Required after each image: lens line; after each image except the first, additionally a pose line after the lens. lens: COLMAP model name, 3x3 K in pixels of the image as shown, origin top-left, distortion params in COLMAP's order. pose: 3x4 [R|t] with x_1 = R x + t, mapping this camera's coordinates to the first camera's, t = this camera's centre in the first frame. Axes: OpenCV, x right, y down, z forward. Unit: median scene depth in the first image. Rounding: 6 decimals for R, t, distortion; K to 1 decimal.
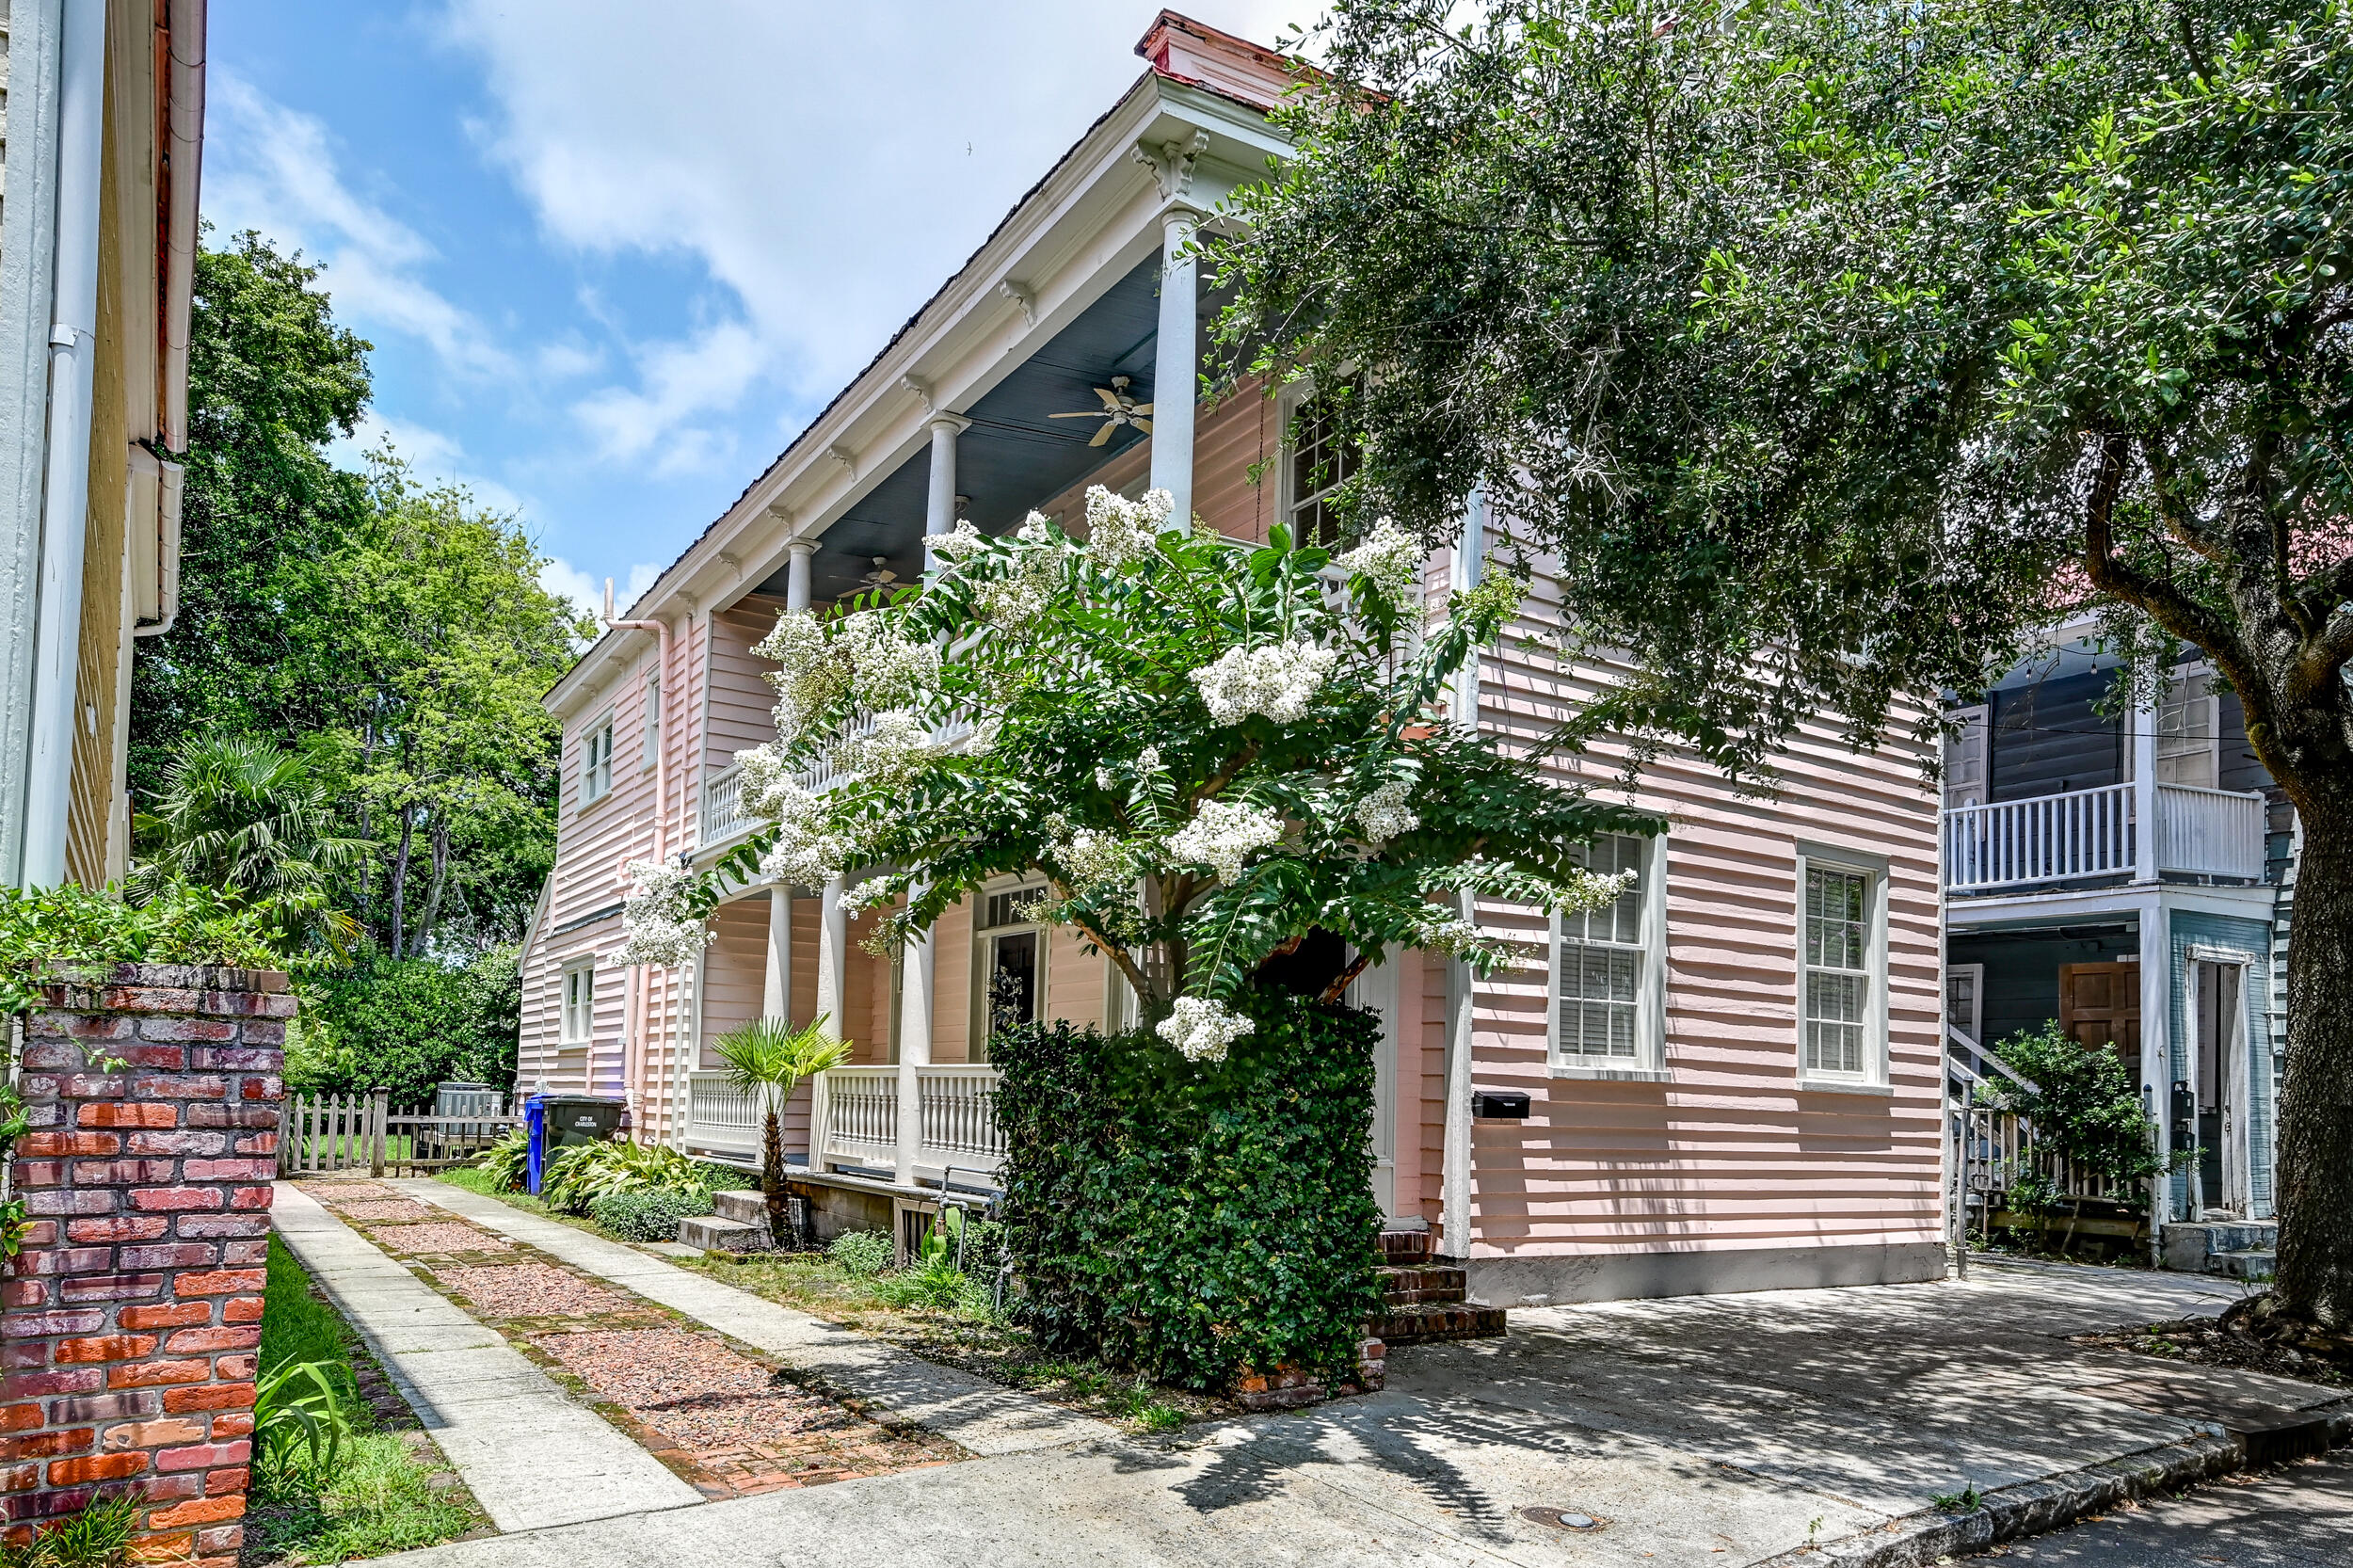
lens RADIAL K [[1491.1, 0, 1182.5], [0, 1491.1, 888.6], [0, 0, 1]] dist [0.068650, 0.004095]
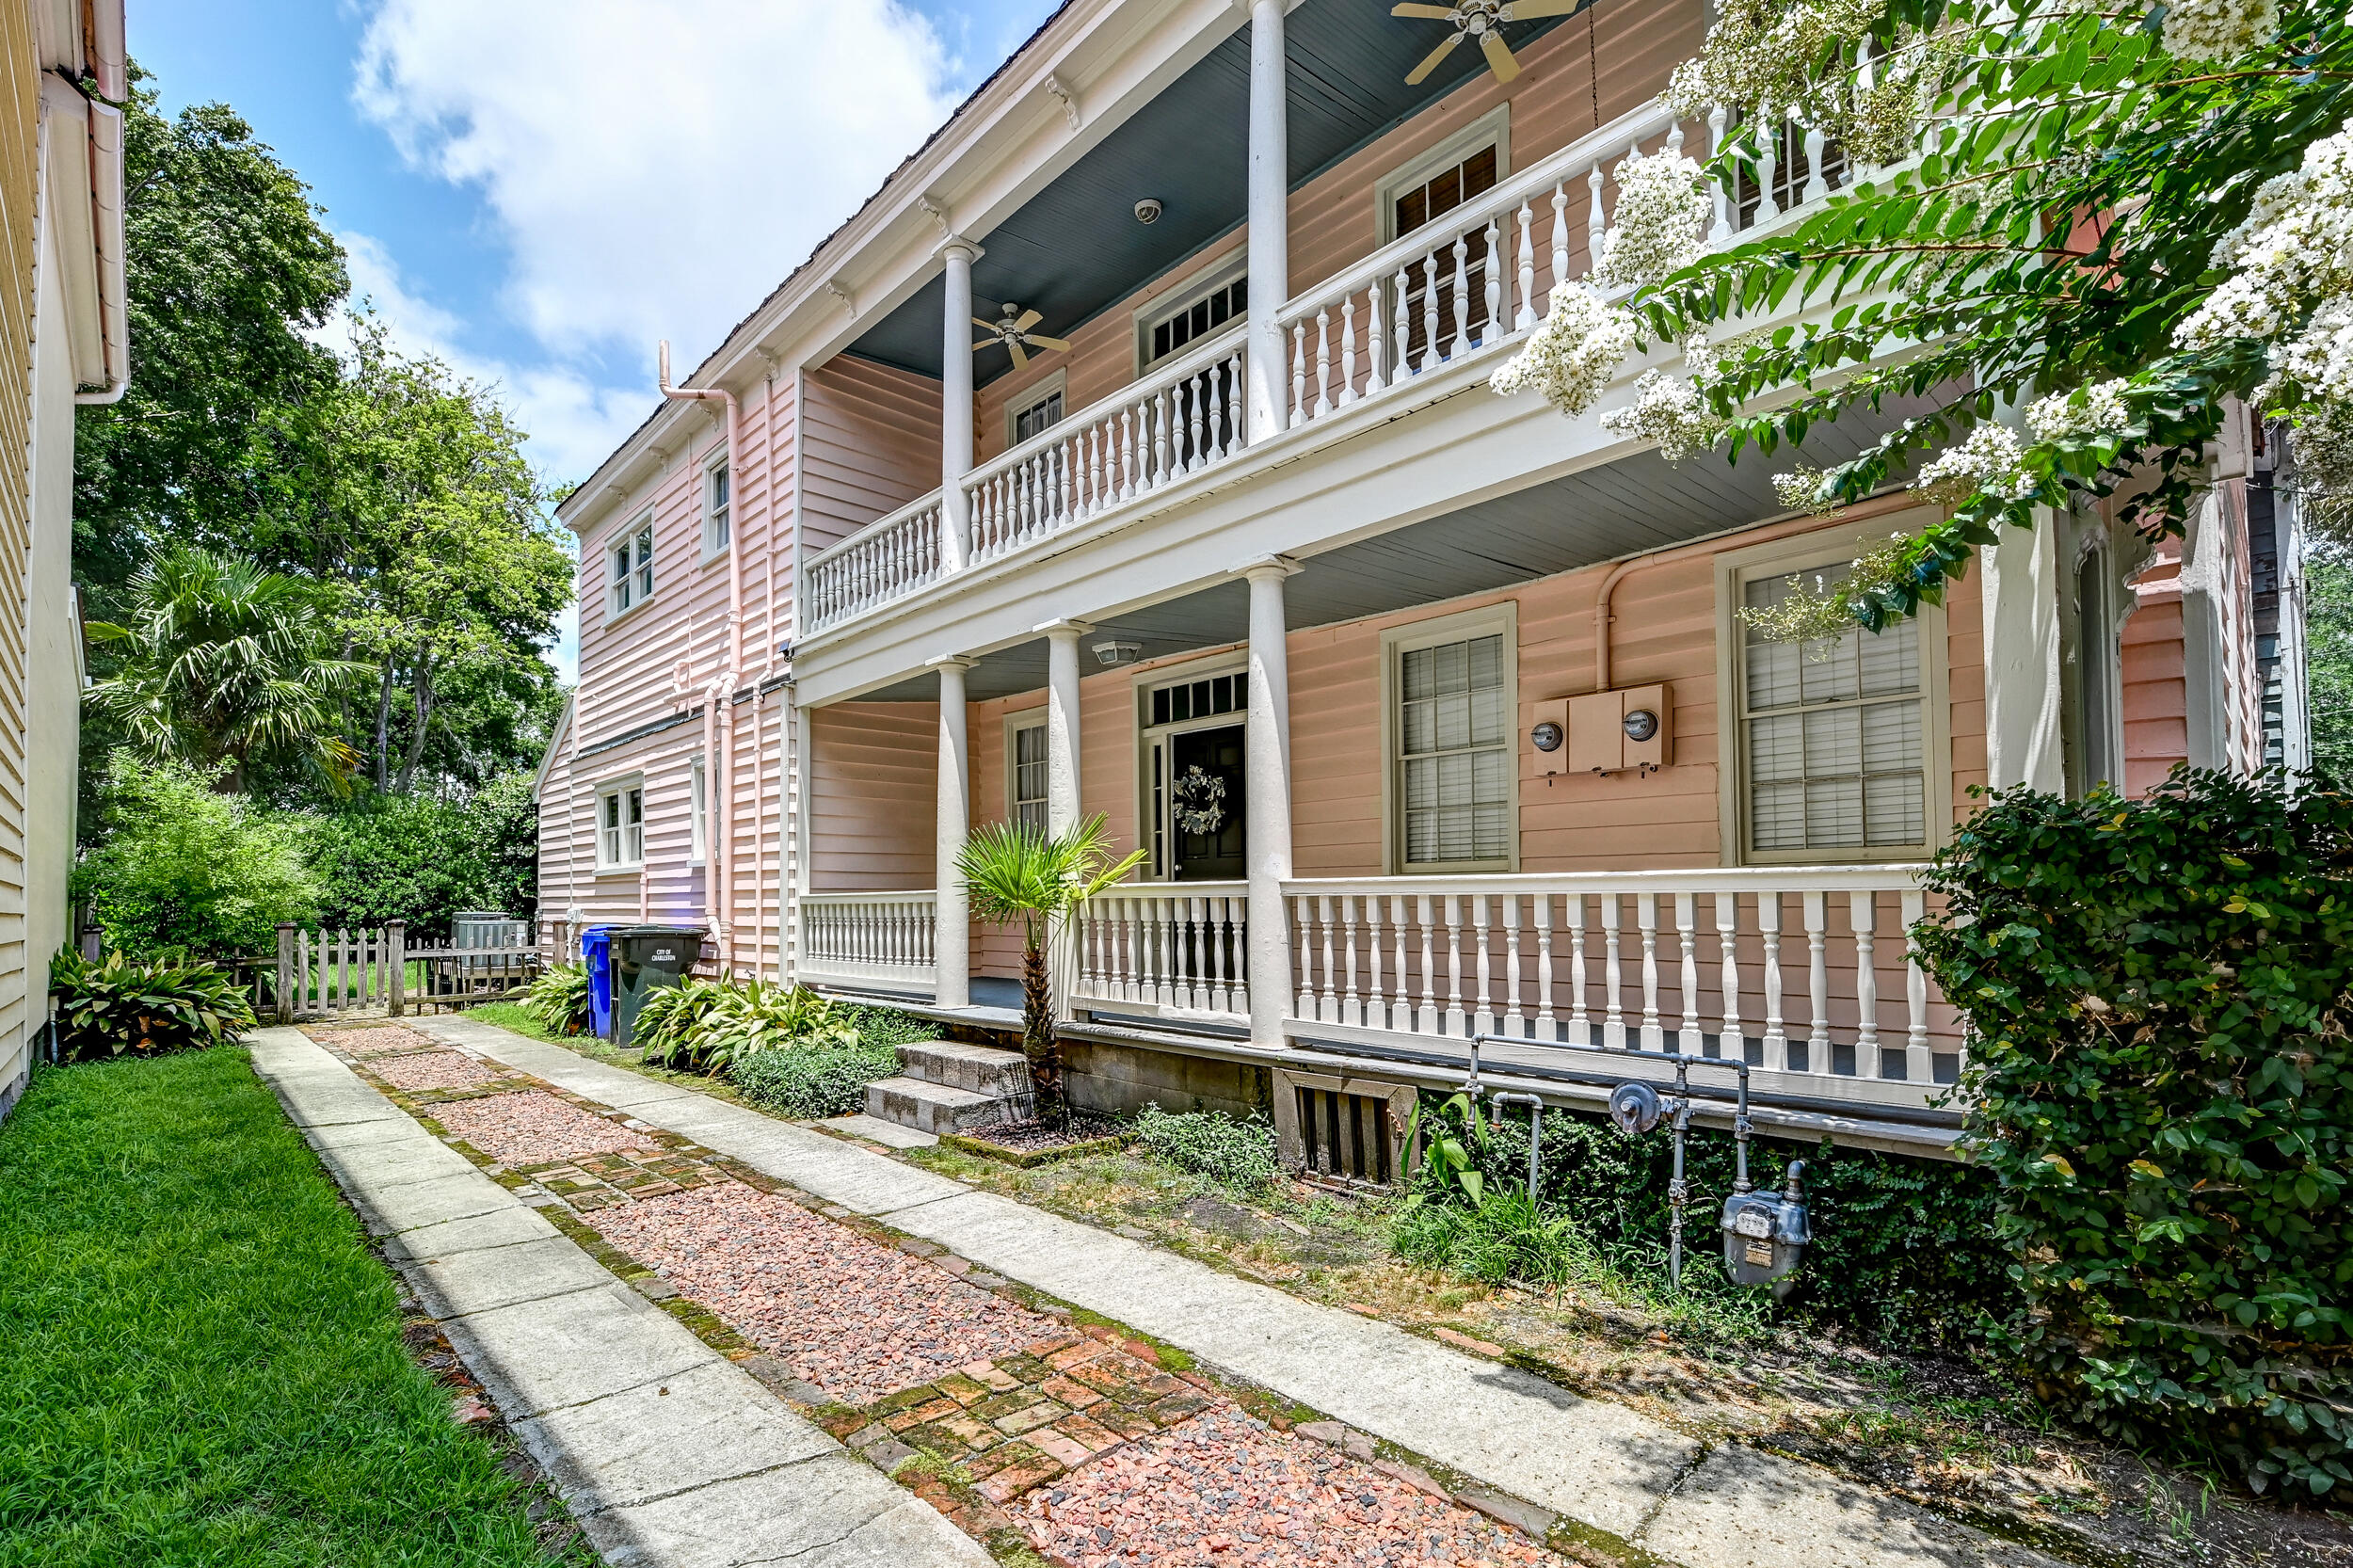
lens RADIAL K [[1129.1, 0, 1176.5], [0, 1129.1, 784.0], [0, 0, 1]] dist [0.021463, -0.000068]
pose [[0.989114, -0.017362, 0.146125, -0.317140], [0.011865, 0.999192, 0.038404, 0.052946], [-0.146673, -0.036252, 0.988520, 0.496097]]
